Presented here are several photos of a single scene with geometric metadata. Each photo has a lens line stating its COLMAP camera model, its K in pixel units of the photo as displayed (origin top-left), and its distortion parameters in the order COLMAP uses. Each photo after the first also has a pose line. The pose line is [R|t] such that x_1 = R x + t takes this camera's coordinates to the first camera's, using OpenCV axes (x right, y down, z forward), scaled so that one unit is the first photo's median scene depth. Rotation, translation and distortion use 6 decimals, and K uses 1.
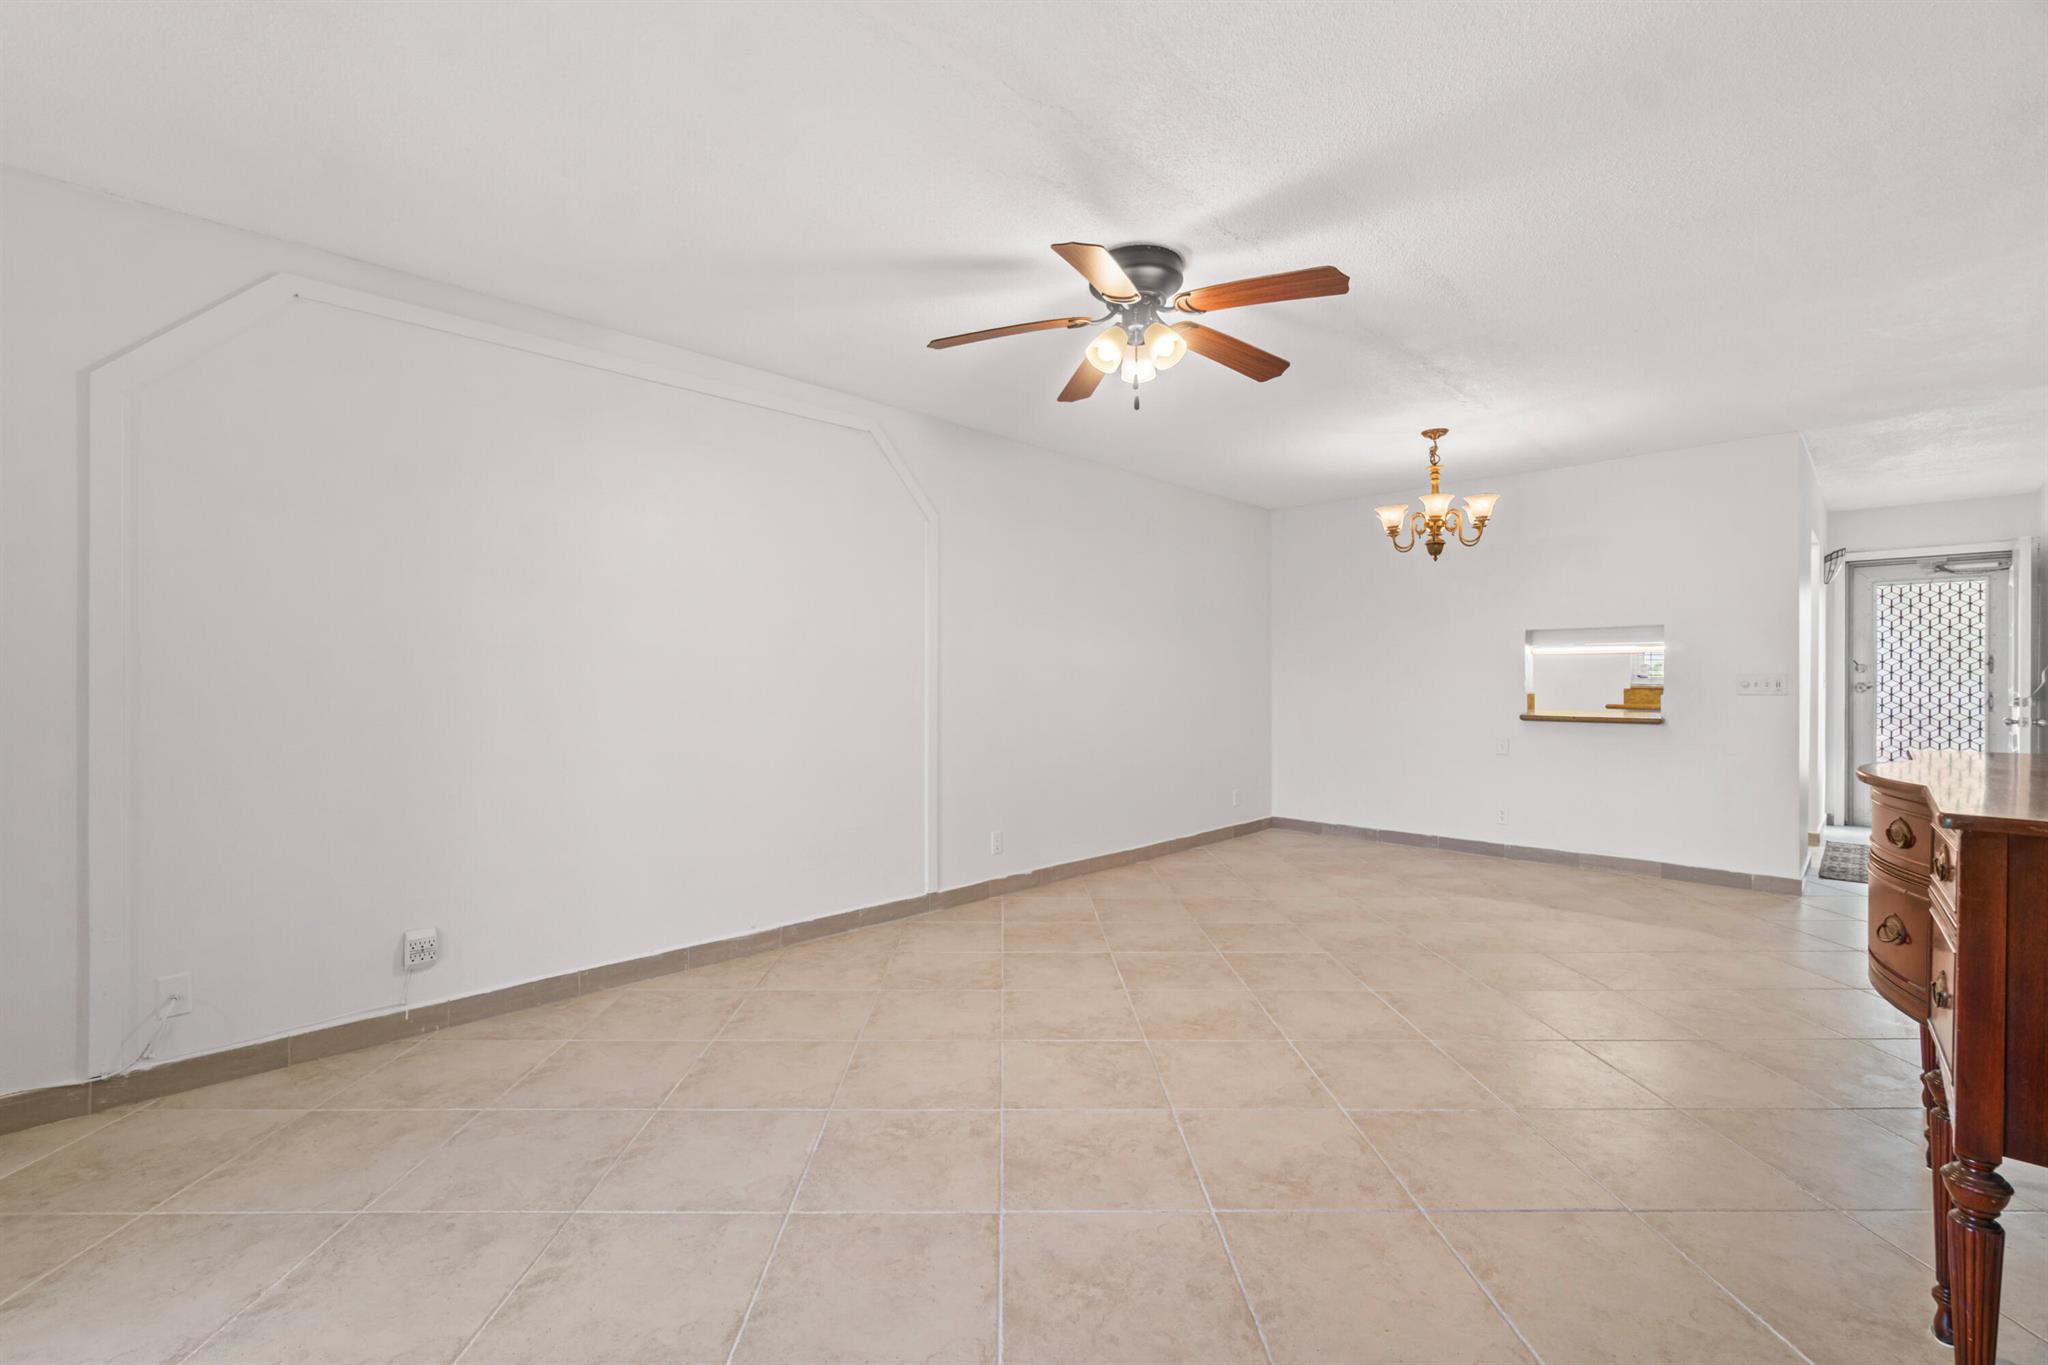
lens RADIAL K [[891.6, 0, 1008.1], [0, 891.6, 682.1], [0, 0, 1]] dist [-0.010323, 0.001926]
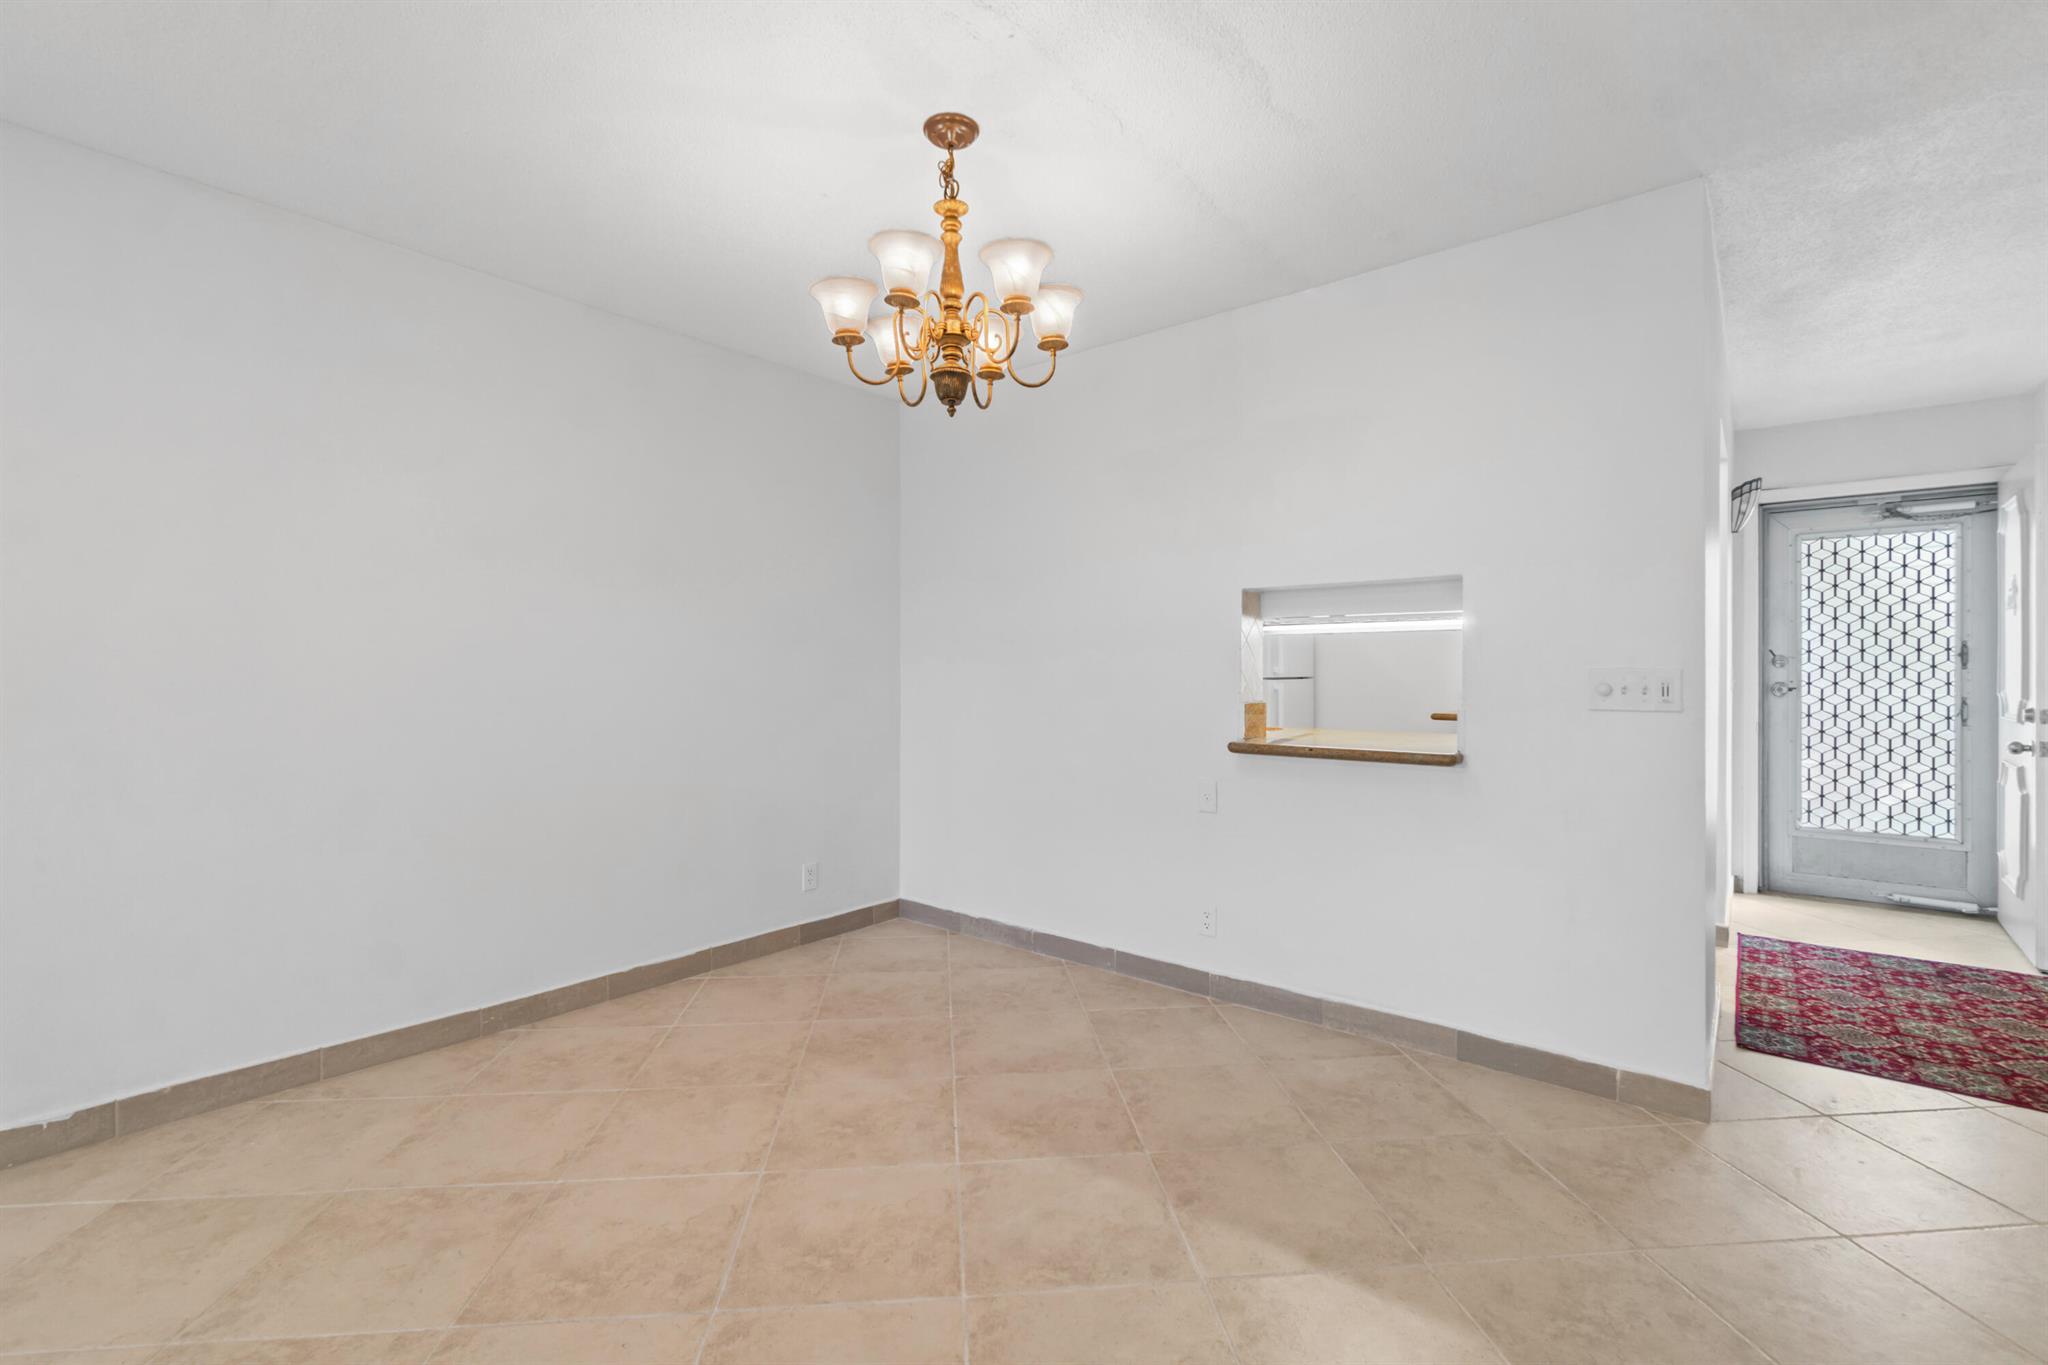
lens RADIAL K [[891.6, 0, 1030.2], [0, 891.6, 673.2], [0, 0, 1]] dist [-0.010323, 0.001926]
pose [[0.995732, 0.001779, 0.092278, 0.342659], [-0.001499, 0.999994, -0.003104, -0.003415], [-0.092283, 0.002952, 0.995728, 0.392836]]
